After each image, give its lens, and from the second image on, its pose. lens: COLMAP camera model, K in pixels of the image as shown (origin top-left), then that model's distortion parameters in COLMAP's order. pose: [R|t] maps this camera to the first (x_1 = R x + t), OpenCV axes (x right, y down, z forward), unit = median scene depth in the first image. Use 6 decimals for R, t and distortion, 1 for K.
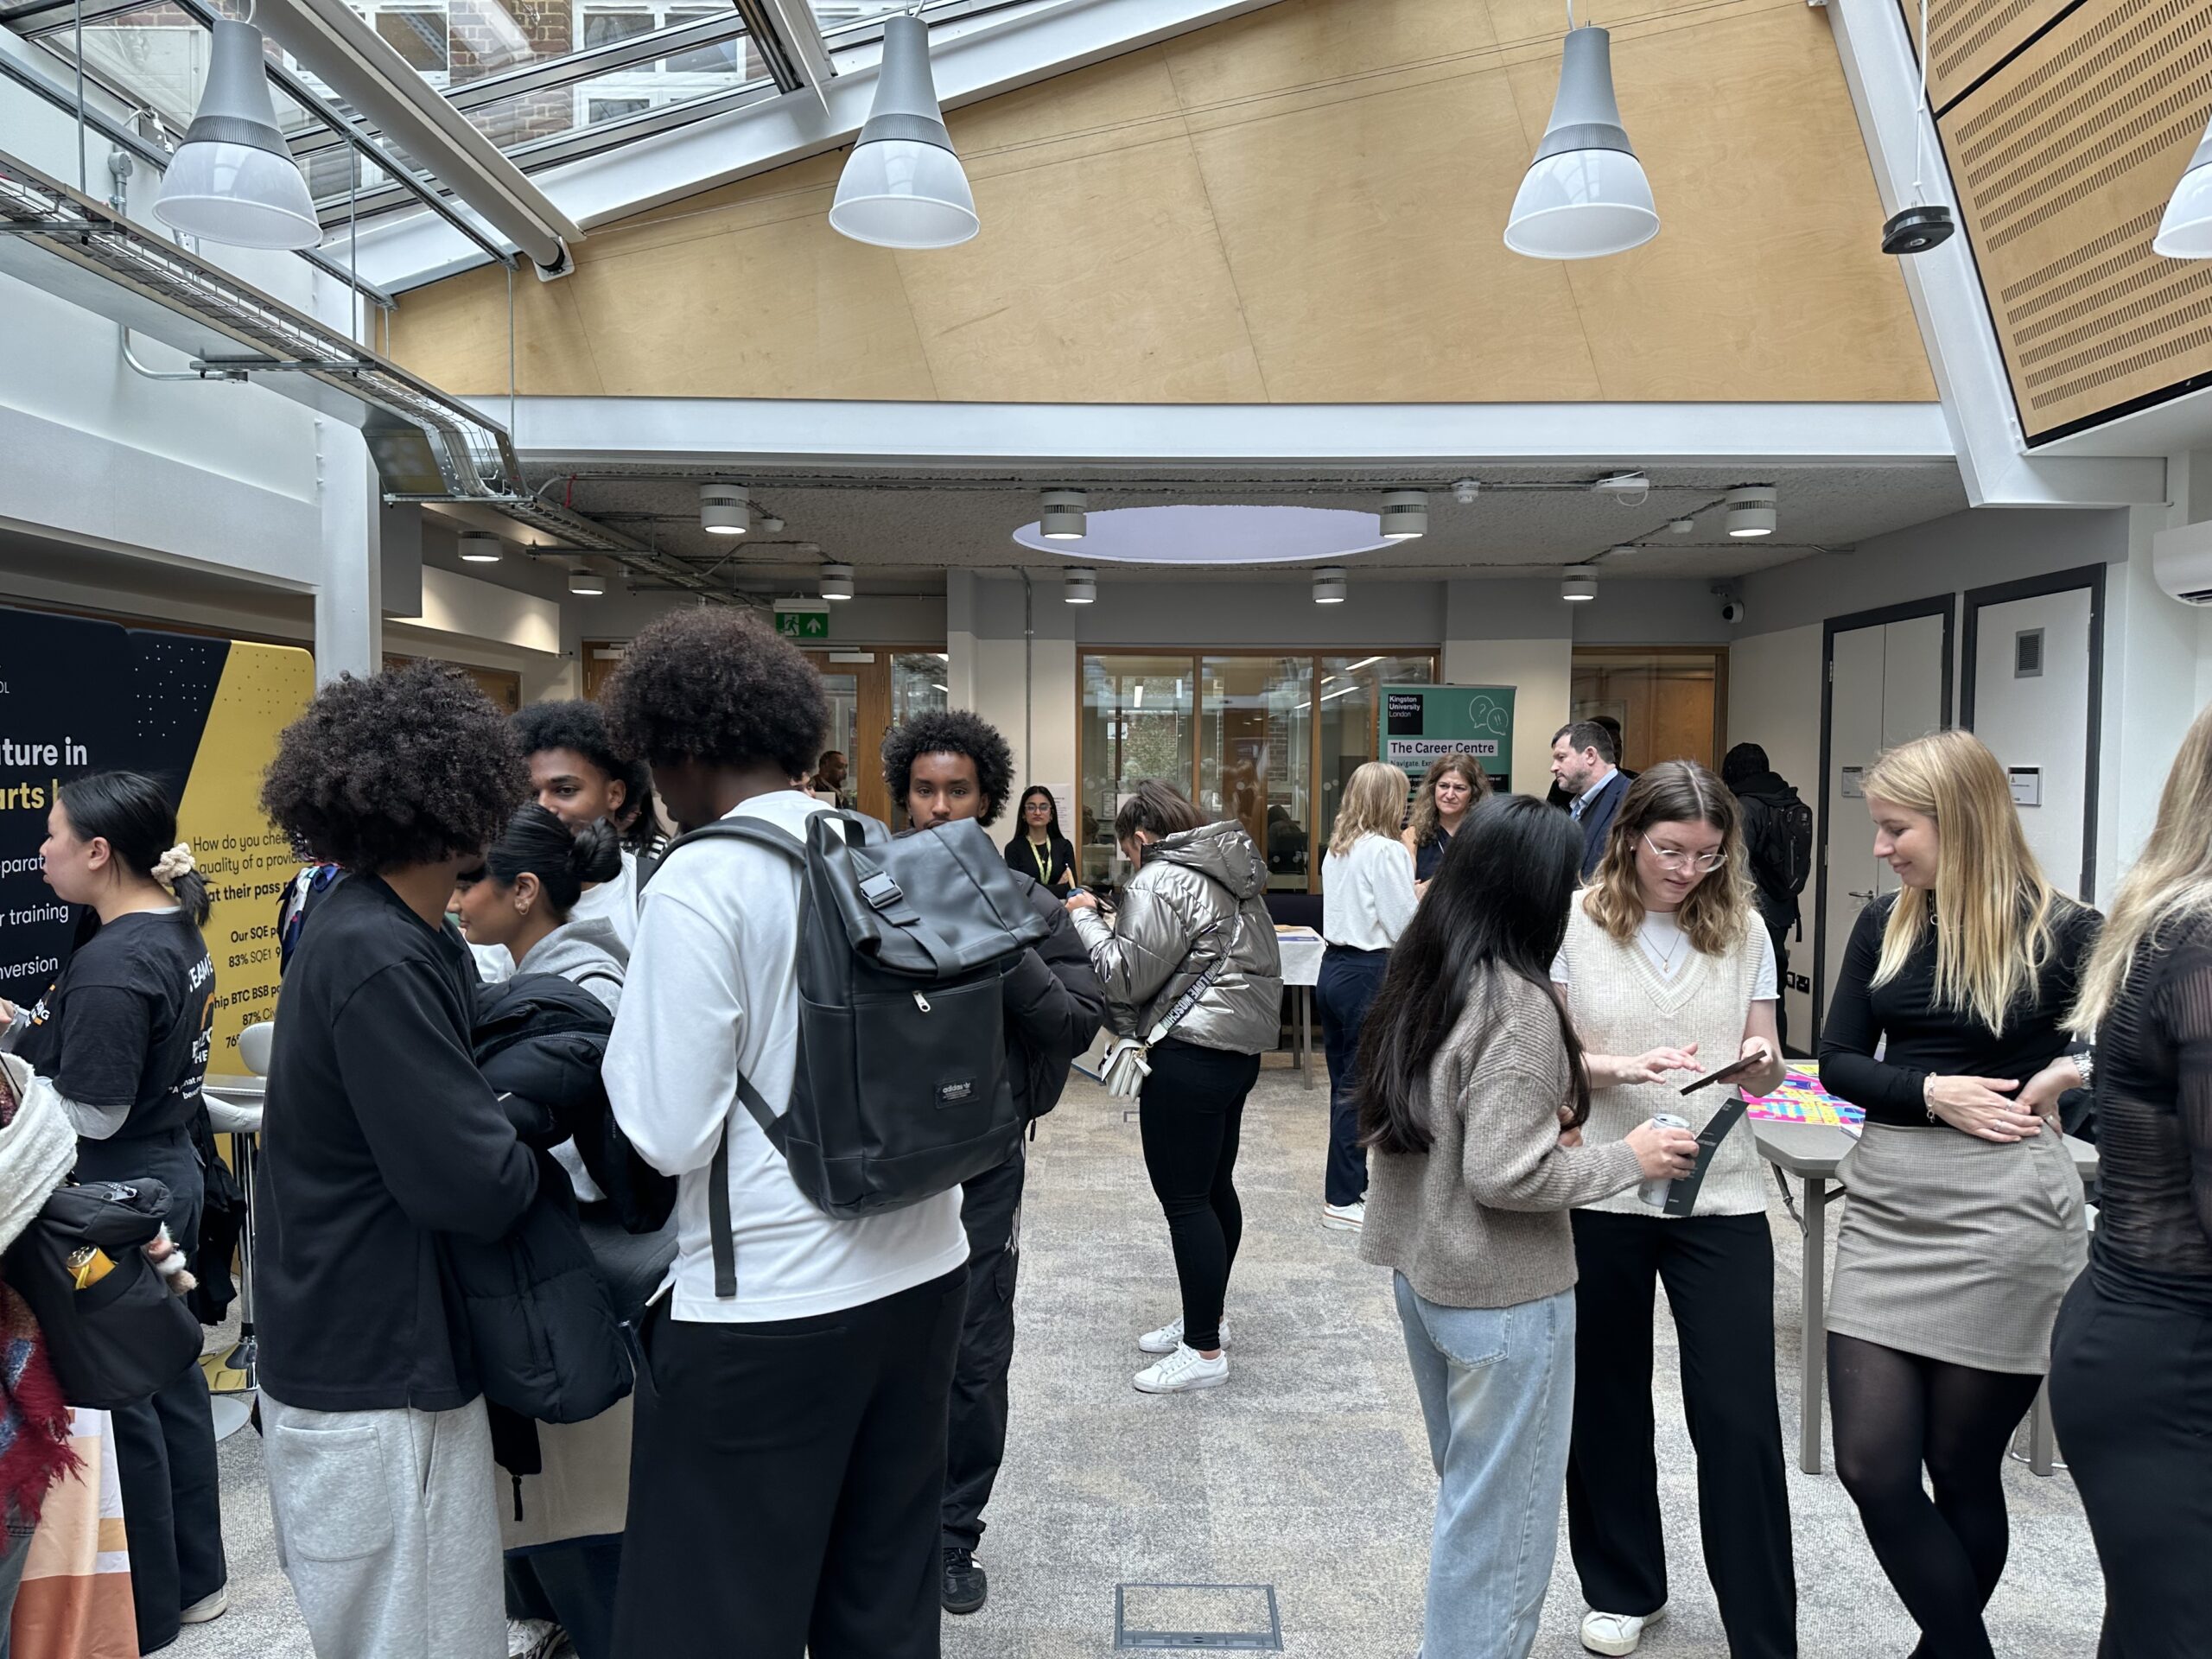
lens RADIAL K [[1545.9, 0, 1106.0], [0, 1545.9, 829.5], [0, 0, 1]] dist [0.130023, -0.206493]
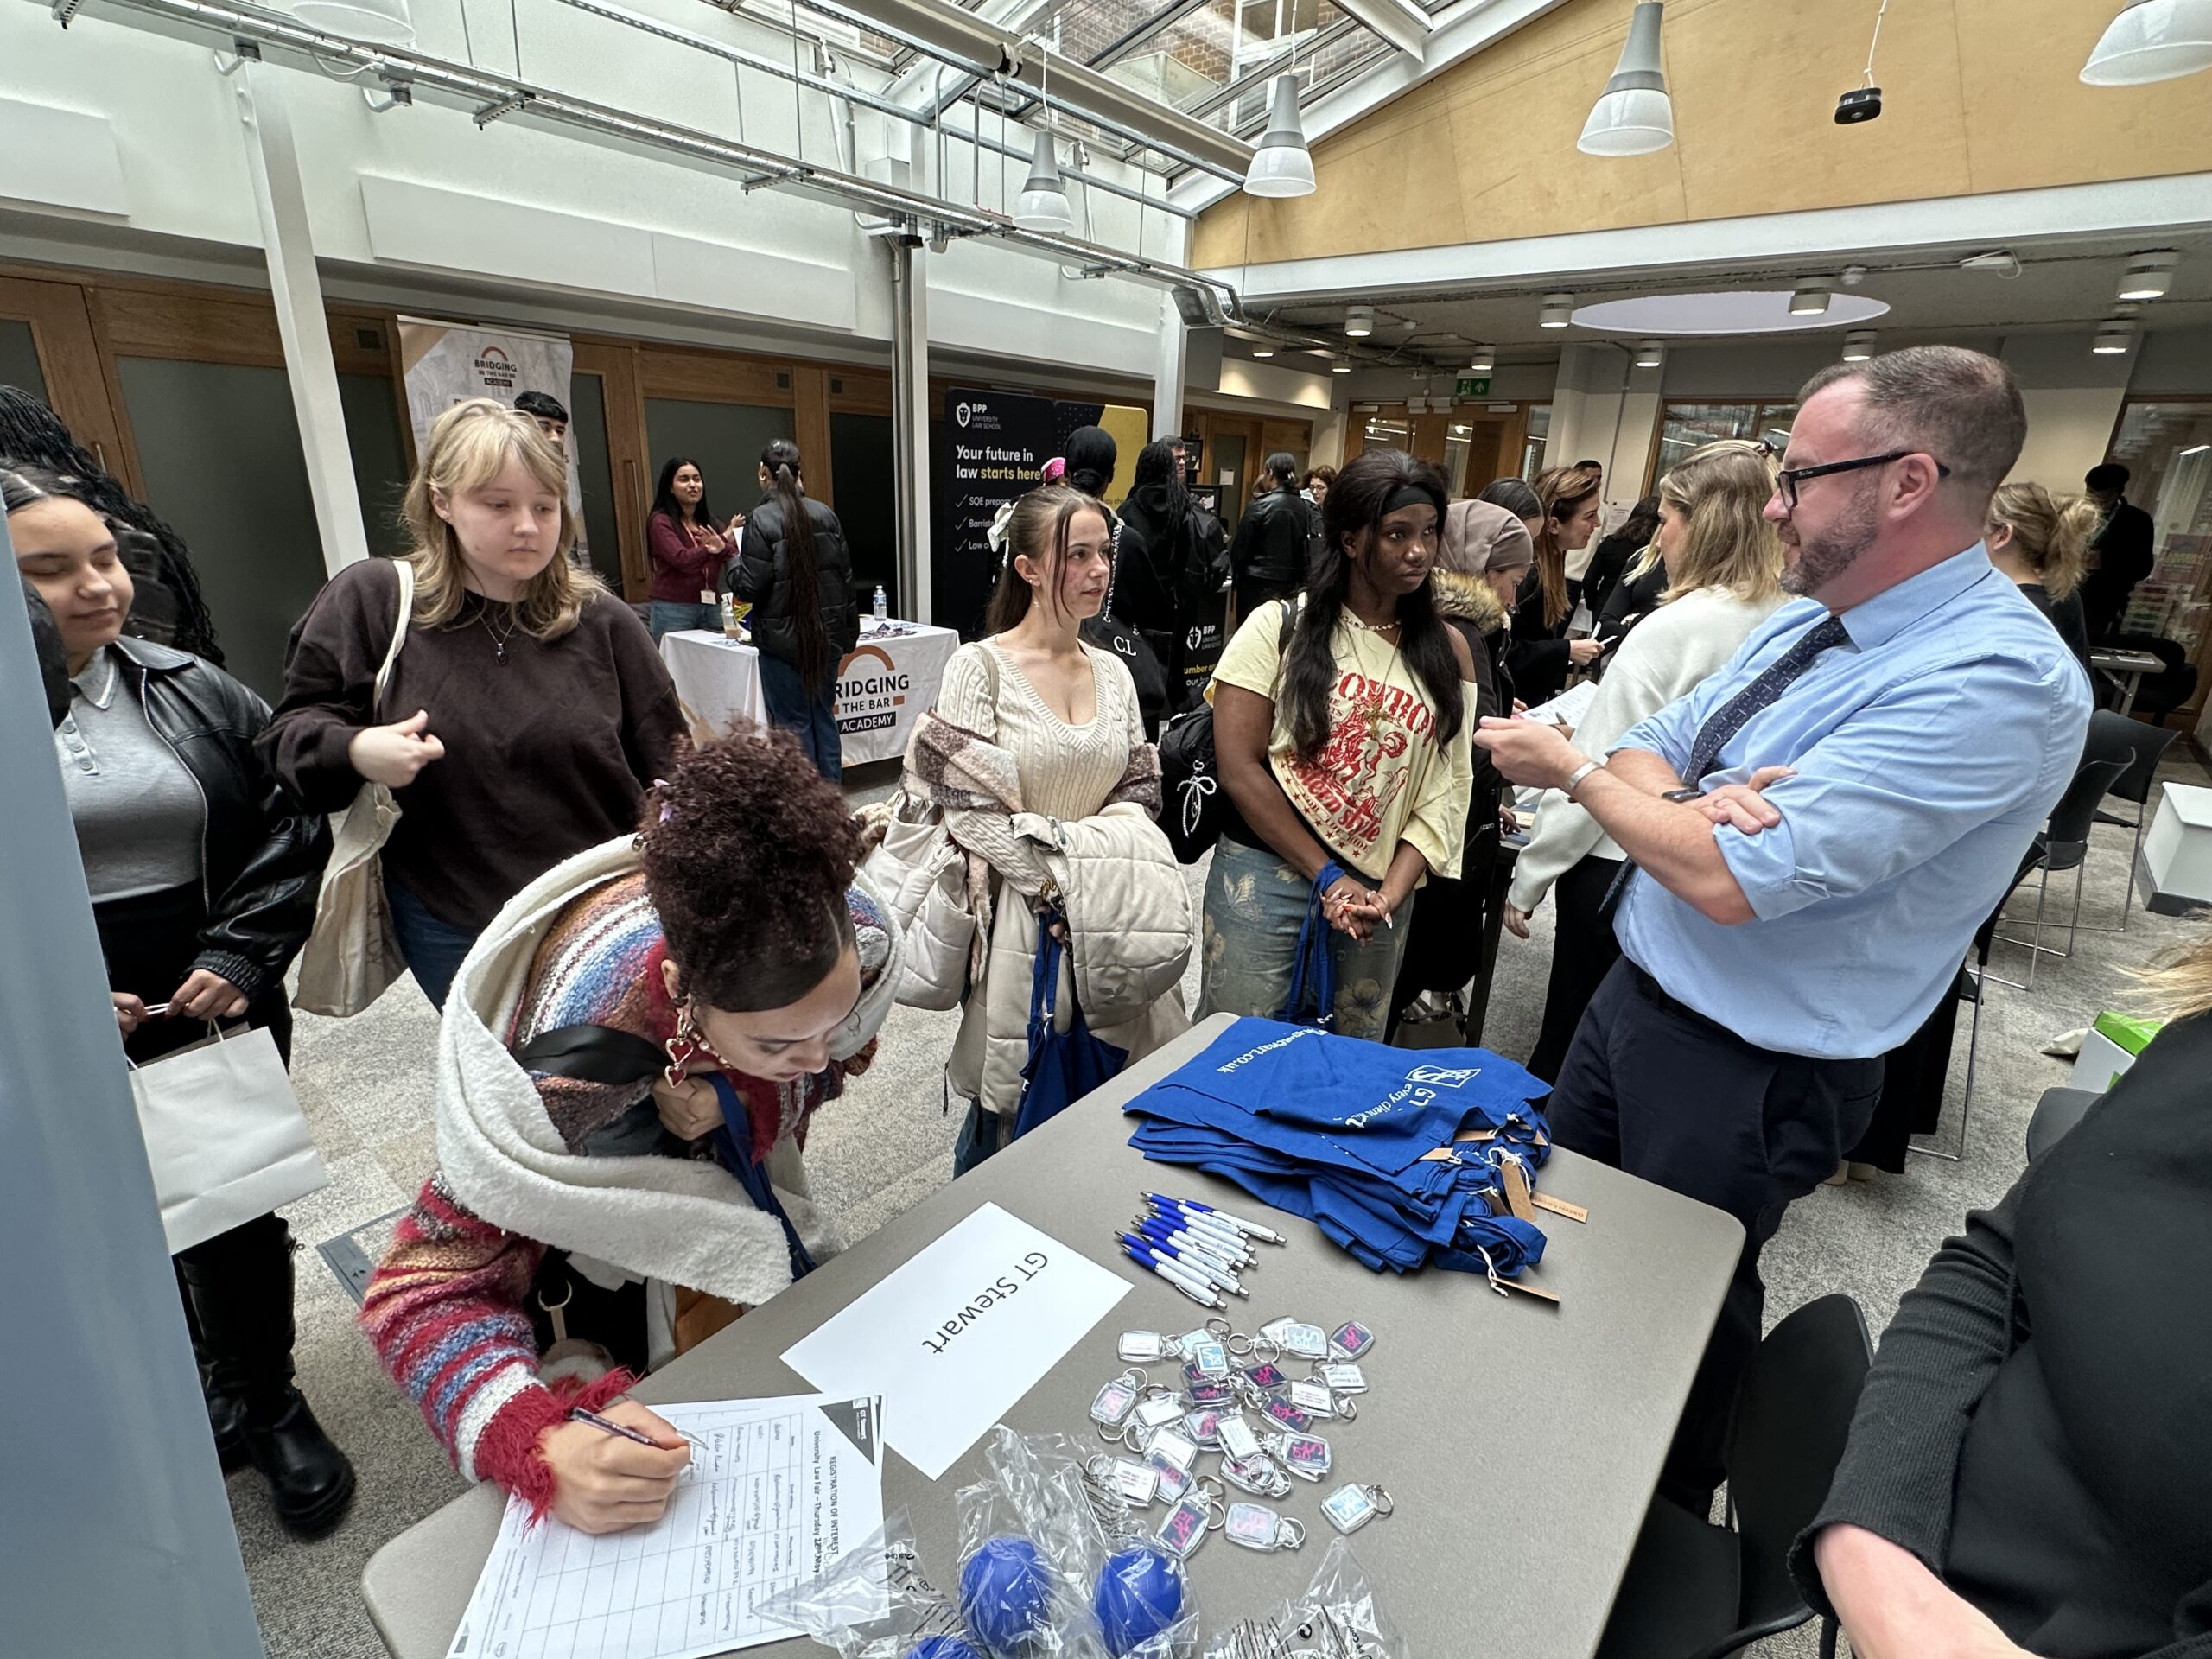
lens RADIAL K [[1050.3, 0, 1095.2], [0, 1050.3, 831.6], [0, 0, 1]] dist [-0.002236, 0.000728]
pose [[0.772523, 0.229838, -0.591931, 0.384683], [-0.061488, 0.954891, 0.290522, 0.020420], [0.632002, -0.188039, 0.751808, -0.193210]]
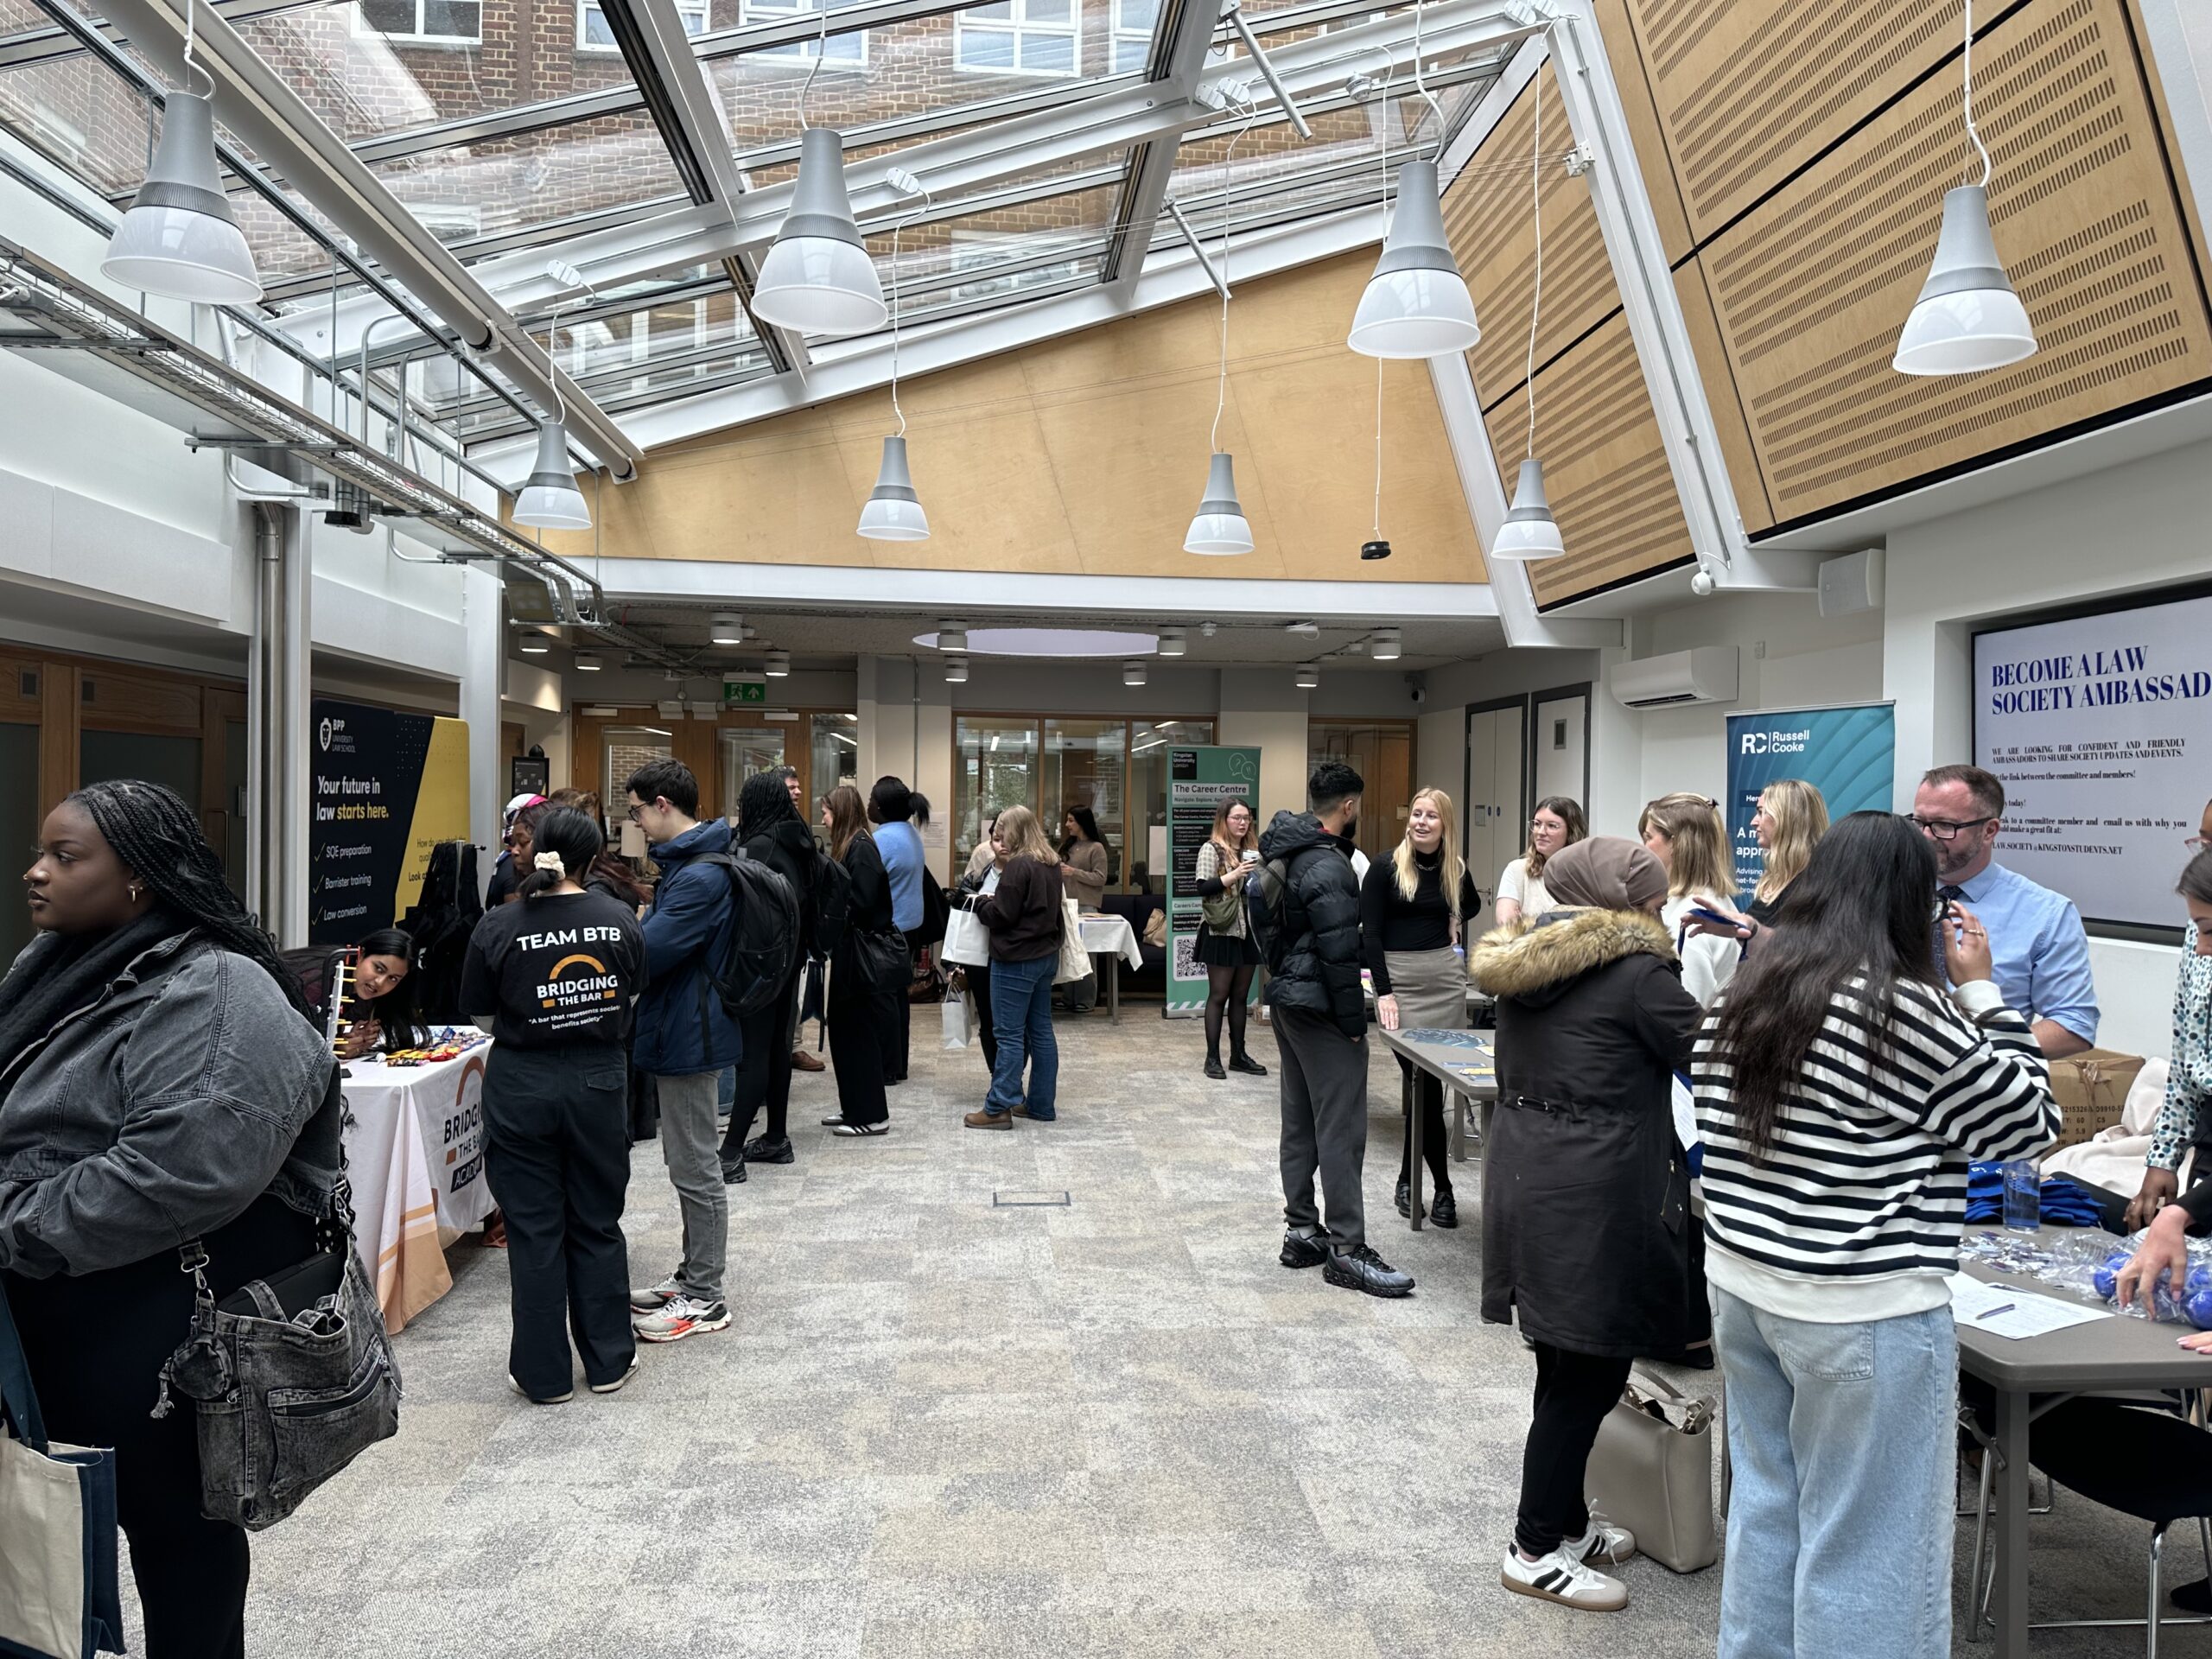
lens RADIAL K [[1545.9, 0, 1106.0], [0, 1545.9, 829.5], [0, 0, 1]] dist [0.130023, -0.206493]
pose [[0.995157, 0.007041, 0.098050, -0.026896], [-0.004933, 0.999752, -0.021718, 0.022611], [-0.098179, 0.021129, 0.994944, -0.571832]]
